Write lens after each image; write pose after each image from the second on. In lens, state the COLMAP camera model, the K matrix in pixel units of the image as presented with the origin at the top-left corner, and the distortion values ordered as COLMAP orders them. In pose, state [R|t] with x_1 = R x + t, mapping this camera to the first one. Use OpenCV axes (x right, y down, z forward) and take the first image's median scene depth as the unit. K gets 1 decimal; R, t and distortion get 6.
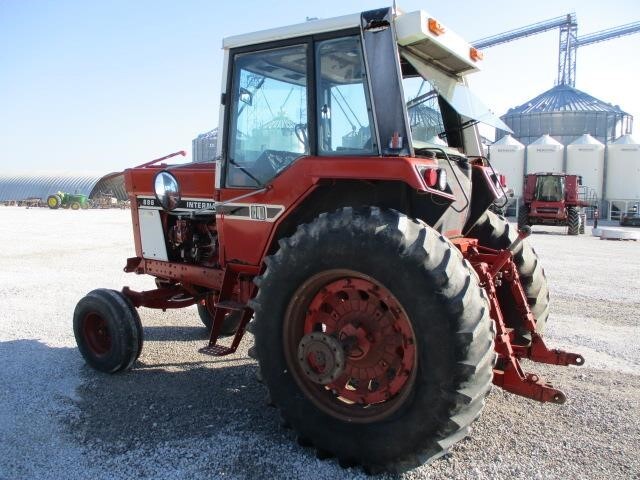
lens RADIAL K [[532.2, 0, 324.6], [0, 532.2, 236.5], [0, 0, 1]] dist [-0.046316, 0.022102]
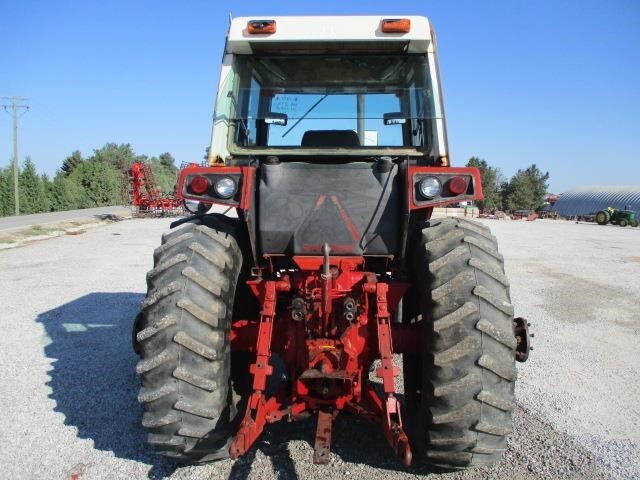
lens RADIAL K [[532.2, 0, 324.2], [0, 532.2, 228.0], [0, 0, 1]] dist [-0.046316, 0.022102]
pose [[0.514196, 0.042291, -0.856629, 0.798618], [-0.081885, 0.996642, 0.000052, -0.042053], [0.853755, 0.070118, 0.515933, 0.501612]]
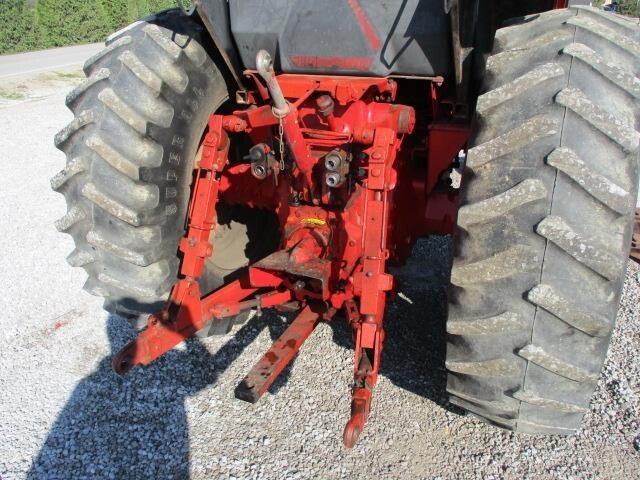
lens RADIAL K [[532.2, 0, 321.9], [0, 532.2, 230.8], [0, 0, 1]] dist [-0.046316, 0.022102]
pose [[0.175847, 0.368805, -0.912721, 0.638913], [-0.081021, 0.929446, 0.359953, -0.042548], [0.981078, 0.010653, 0.193321, 0.776259]]
